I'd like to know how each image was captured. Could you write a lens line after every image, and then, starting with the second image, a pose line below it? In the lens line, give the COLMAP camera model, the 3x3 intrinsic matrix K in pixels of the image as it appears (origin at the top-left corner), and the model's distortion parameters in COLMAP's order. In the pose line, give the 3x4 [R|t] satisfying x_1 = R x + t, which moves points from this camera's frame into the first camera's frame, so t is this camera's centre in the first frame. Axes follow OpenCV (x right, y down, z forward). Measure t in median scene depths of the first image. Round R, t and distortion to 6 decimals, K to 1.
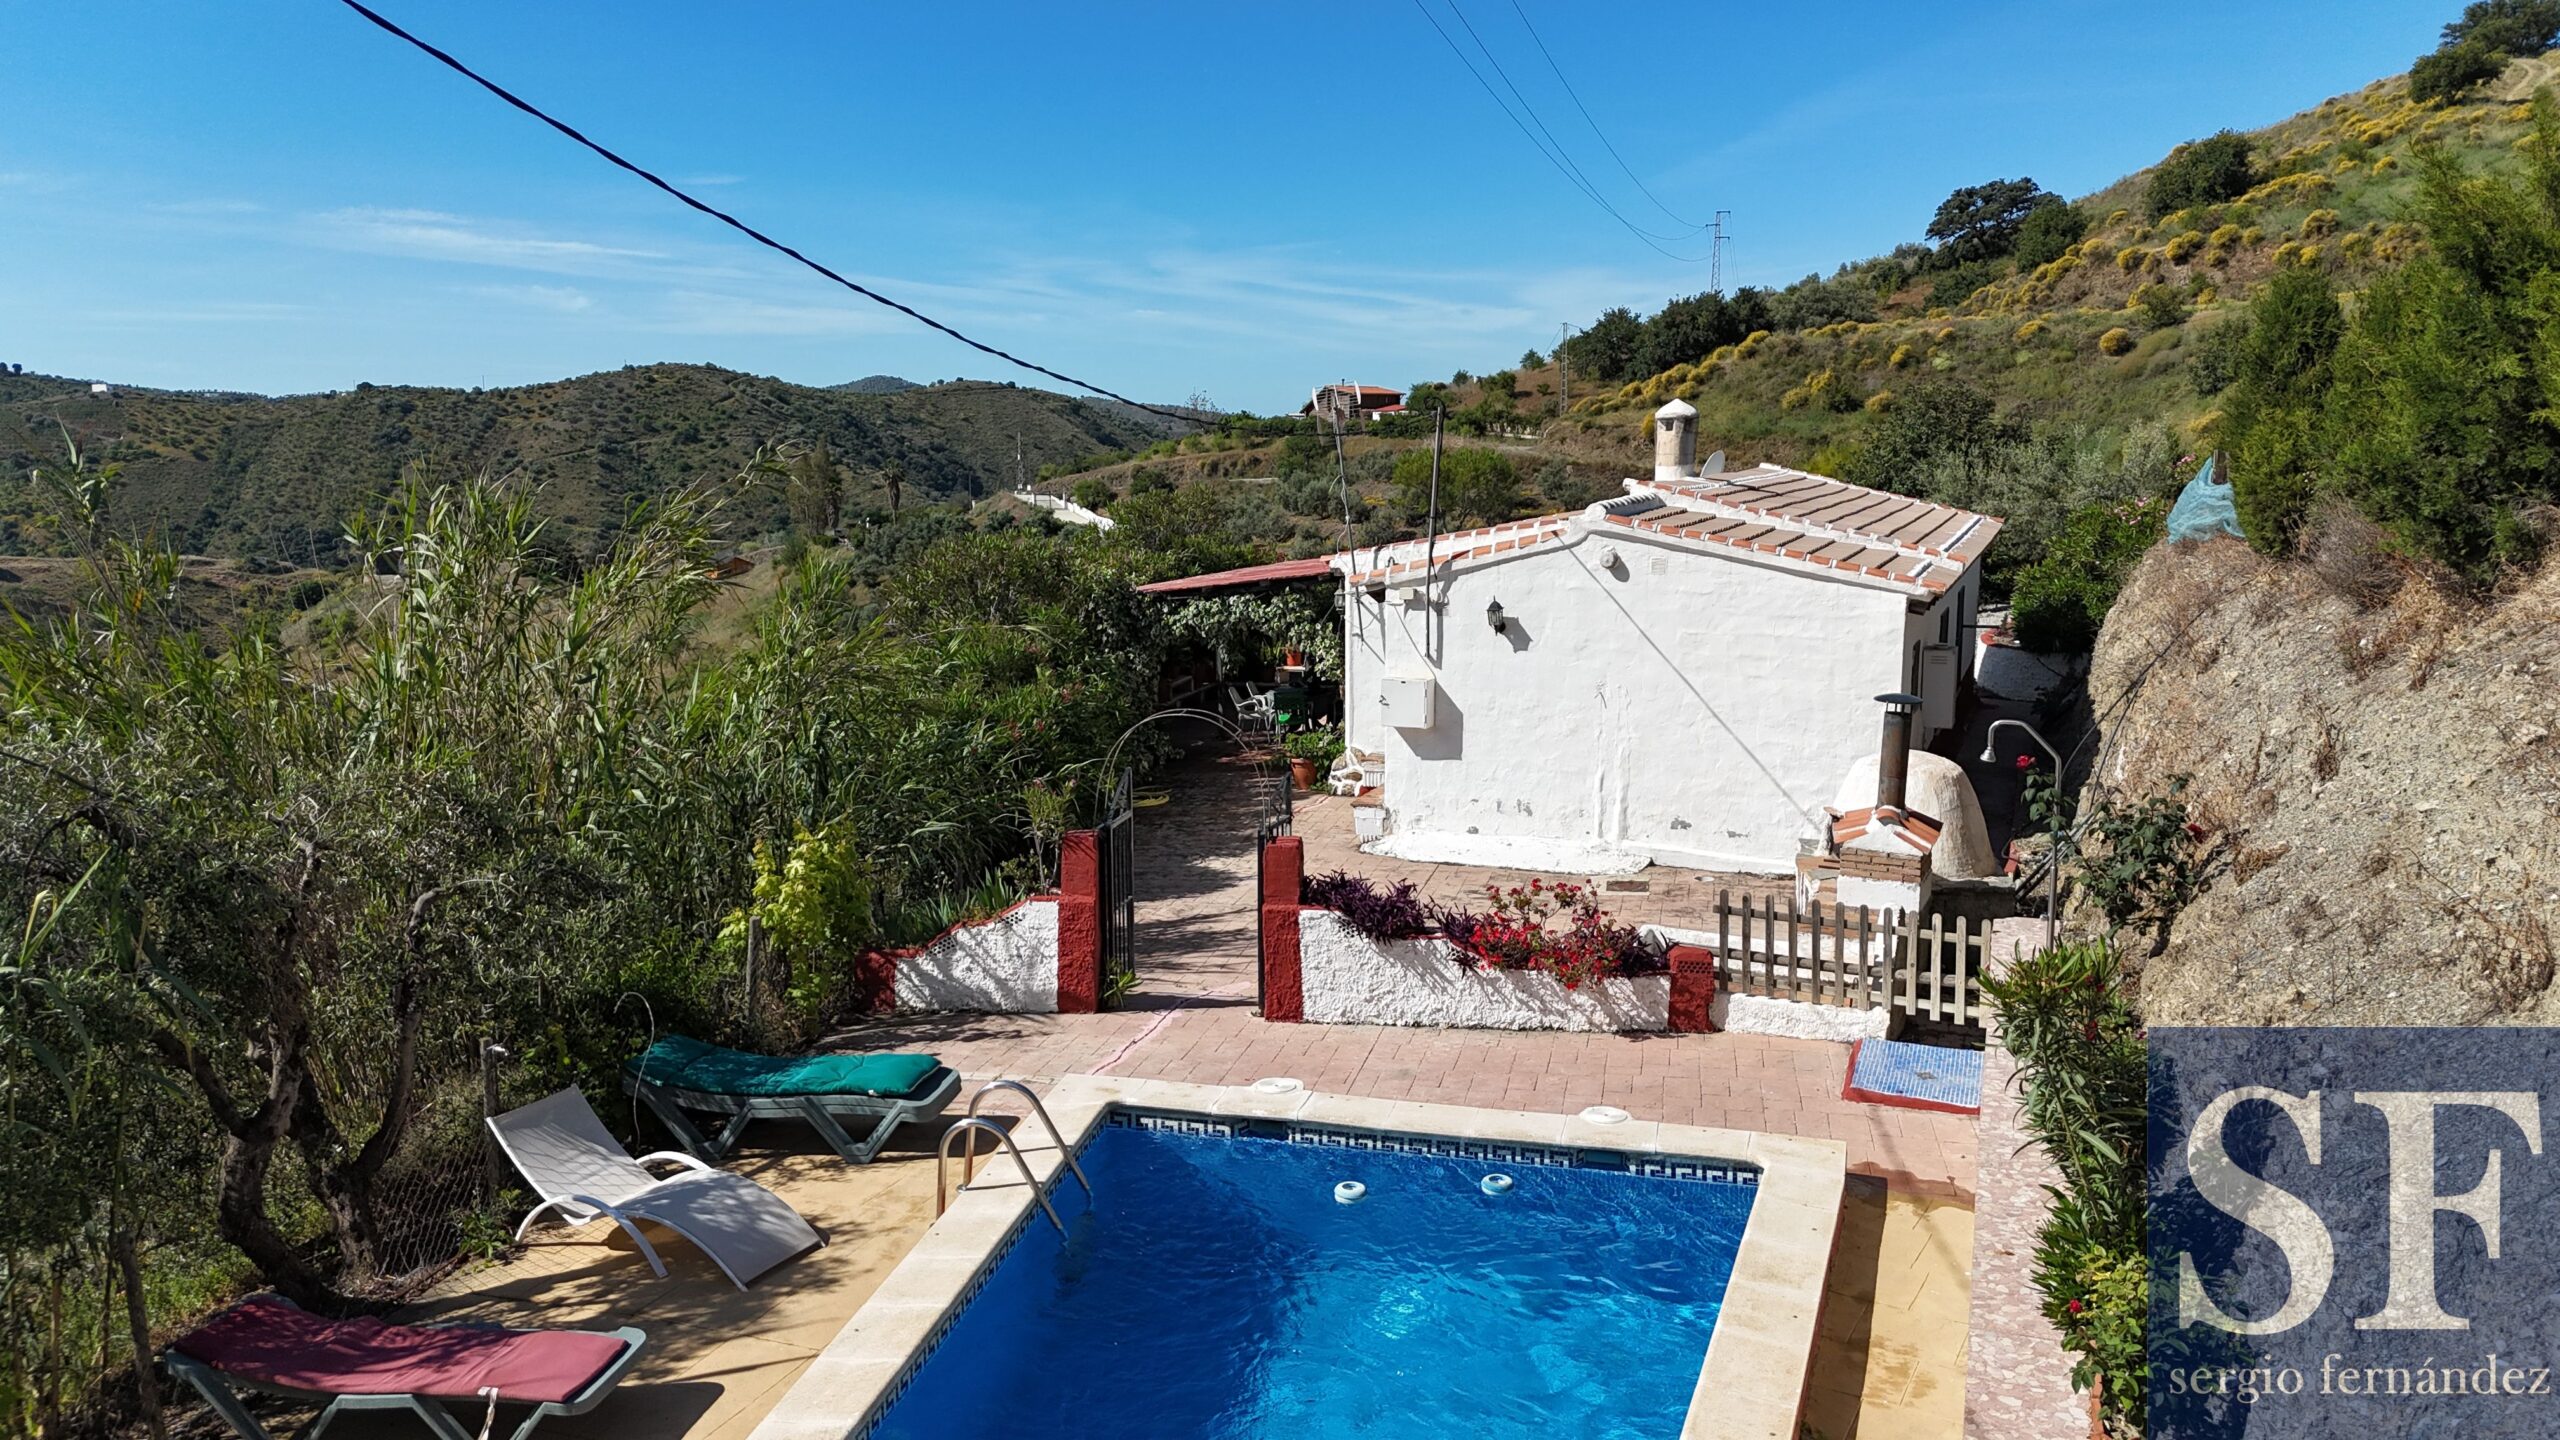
lens RADIAL K [[1837.3, 0, 1280.0], [0, 1837.3, 720.0], [0, 0, 1]] dist [0.155820, -0.238704]
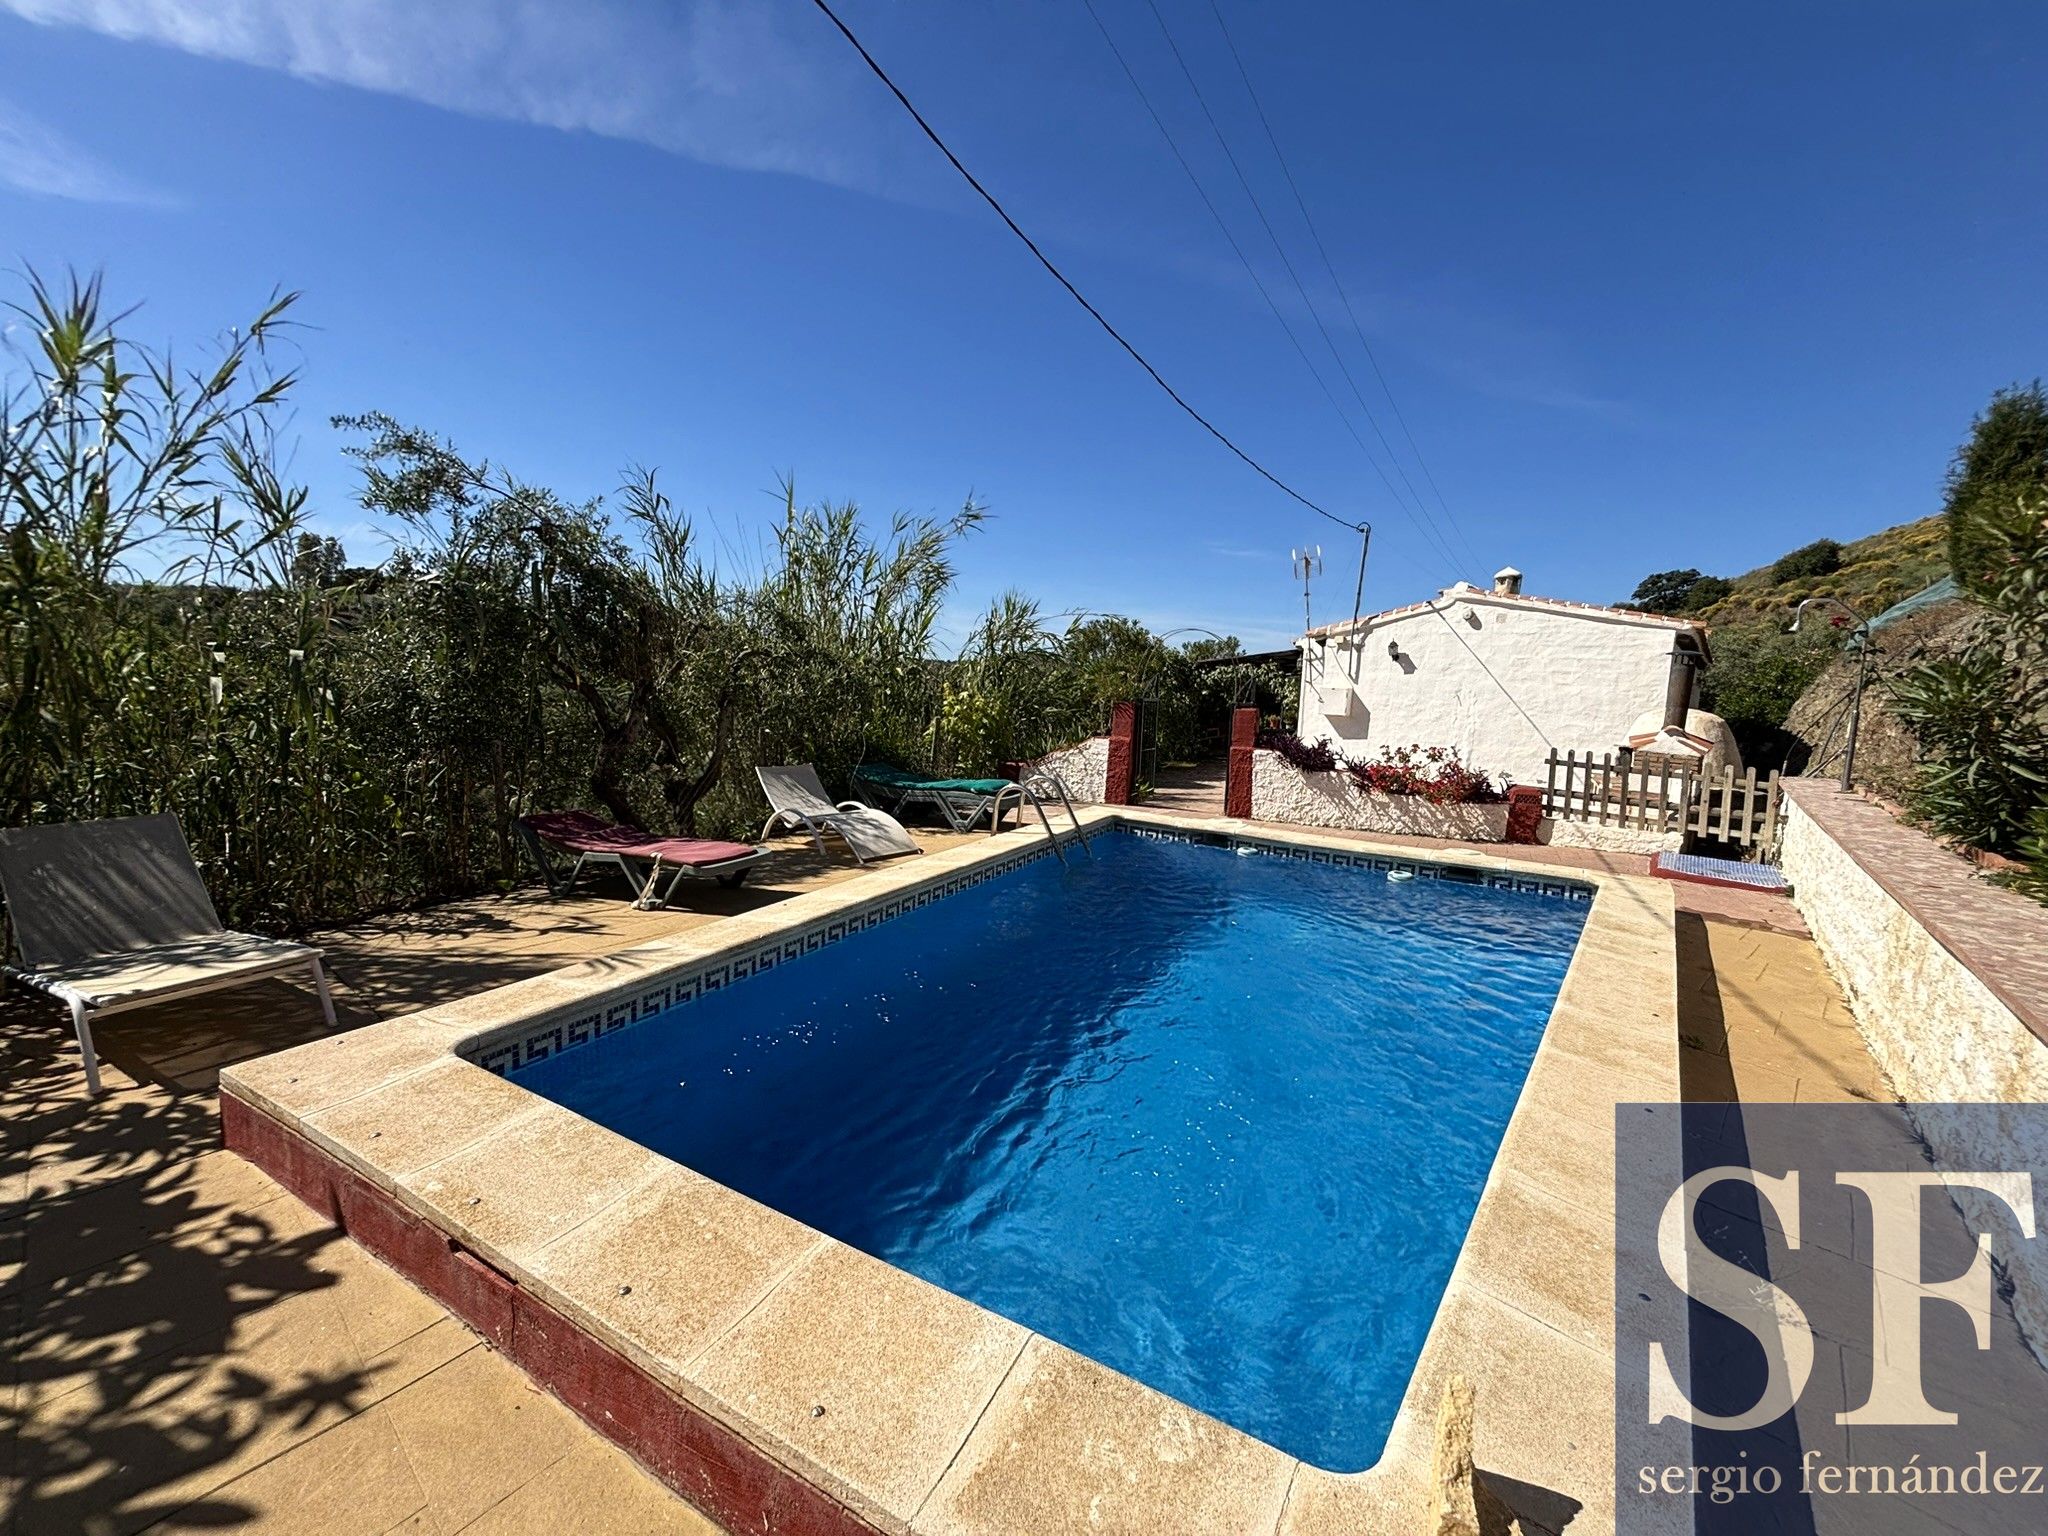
lens RADIAL K [[833.6, 0, 1015.8], [0, 833.6, 765.7], [0, 0, 1]] dist [-0.001075, -0.000162]
pose [[0.953057, 0.073880, -0.293639, 0.026634], [-0.084626, 0.996123, -0.024044, 0.149004], [0.290724, 0.047765, 0.955614, 0.235341]]
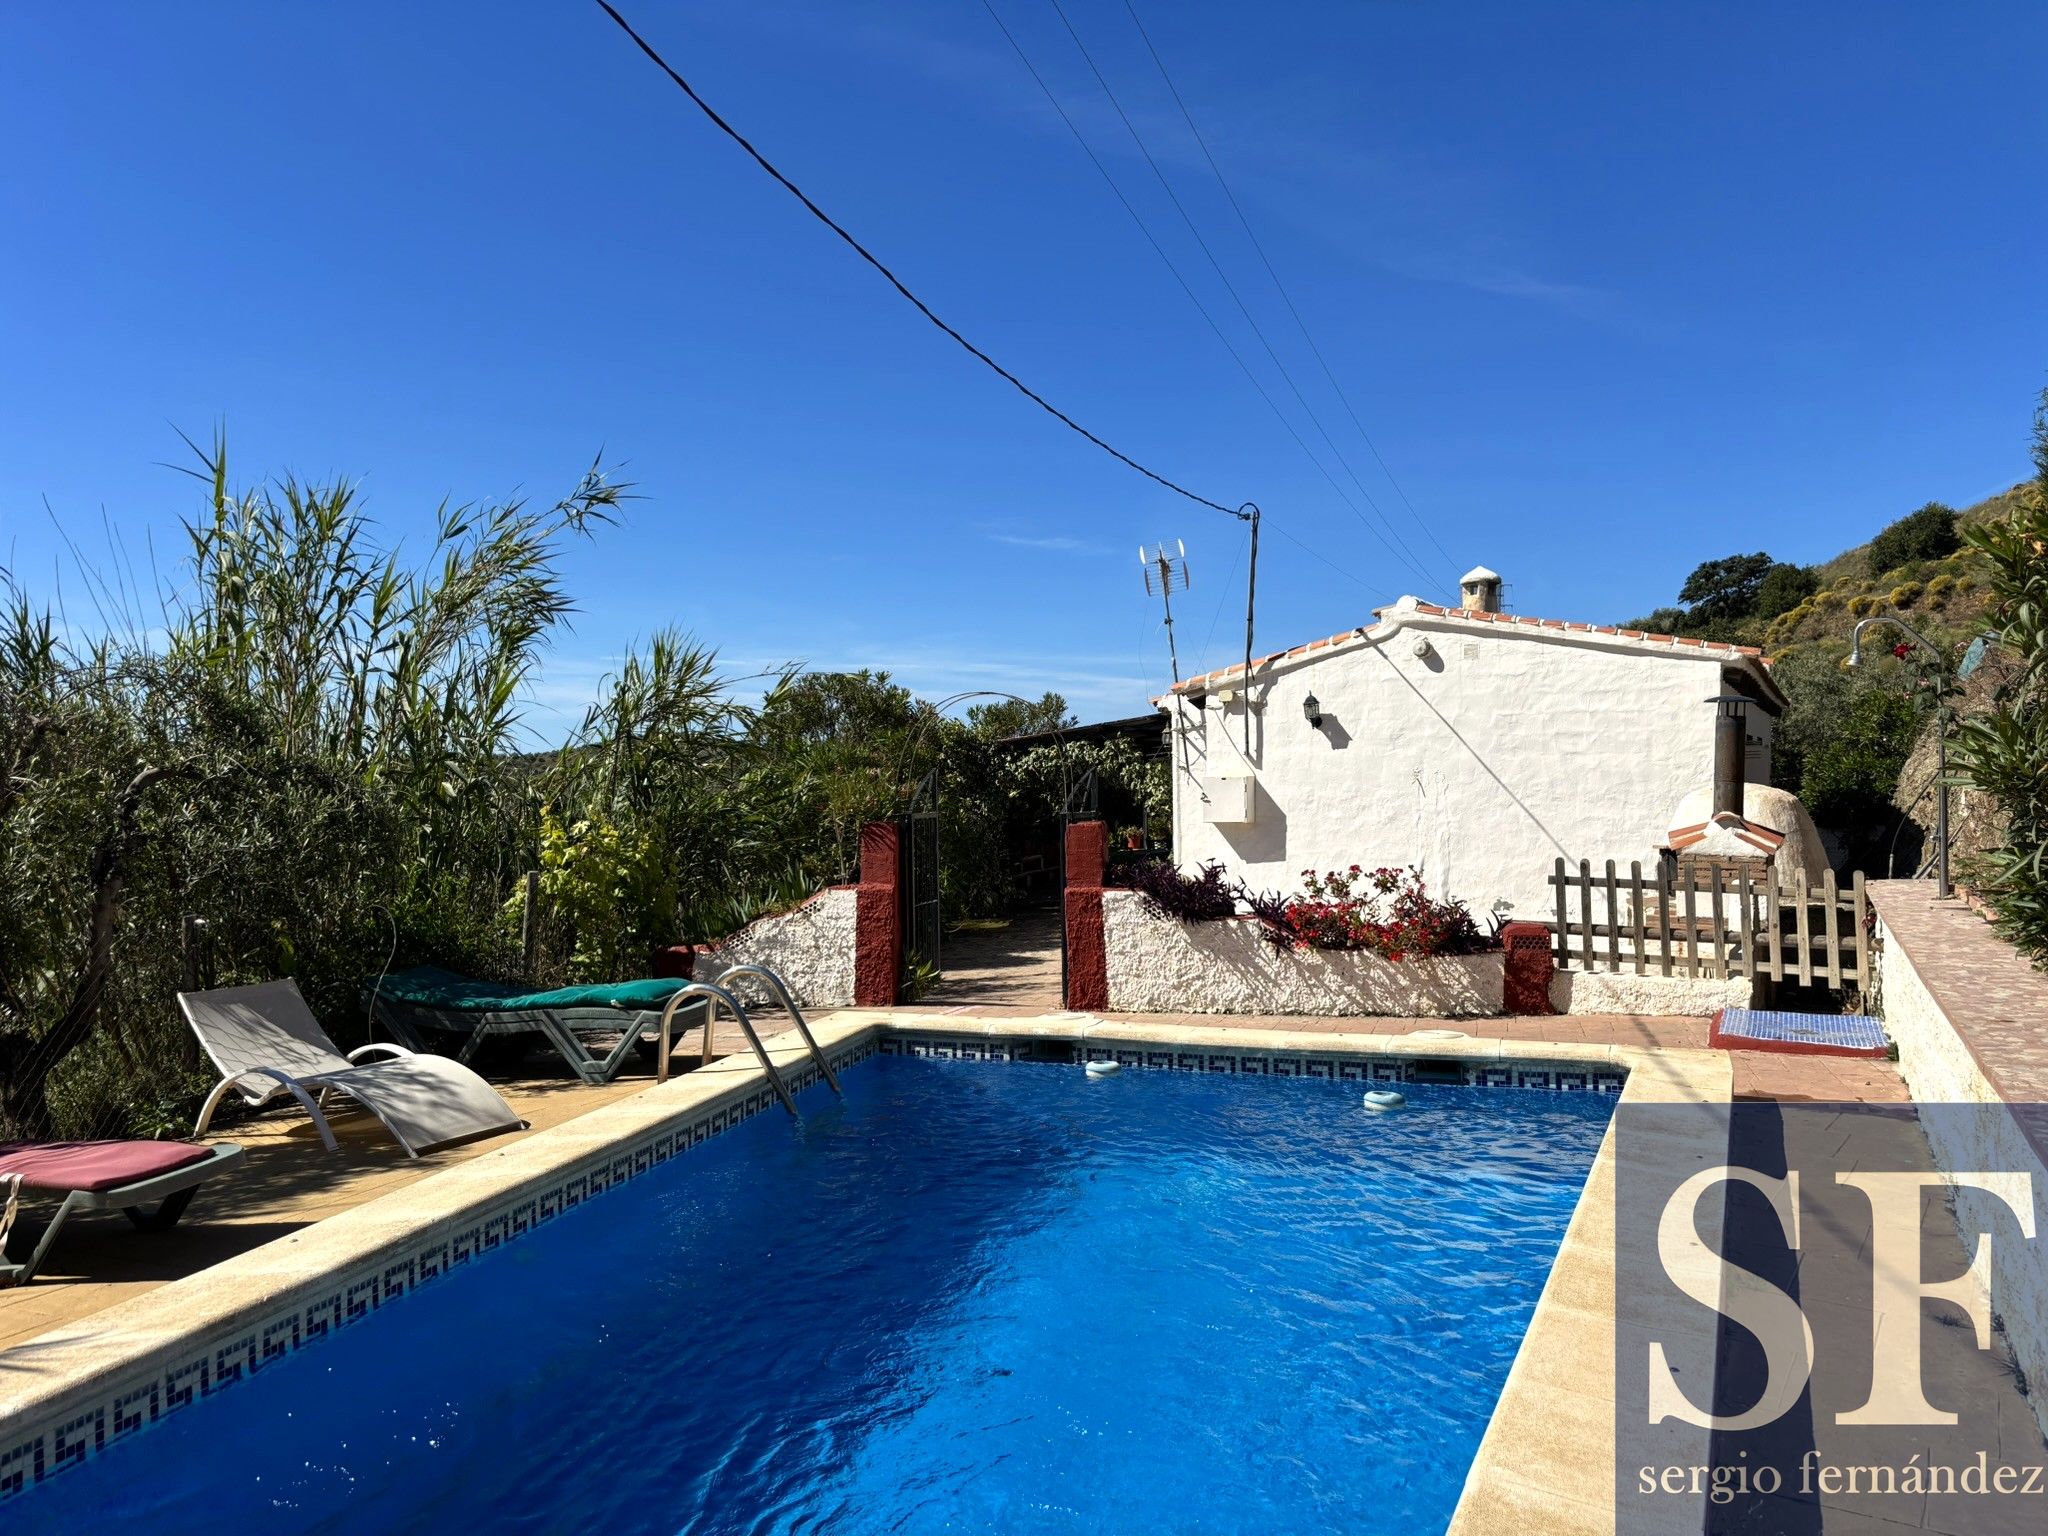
lens RADIAL K [[1547.5, 0, 1024.0], [0, 1547.5, 768.0], [0, 0, 1]] dist [0.097438, -0.135788]
pose [[0.997264, -0.007713, -0.073513, 0.028624], [-0.002821, 0.989845, -0.142122, 0.150540], [0.073862, 0.141940, 0.987116, 0.191277]]
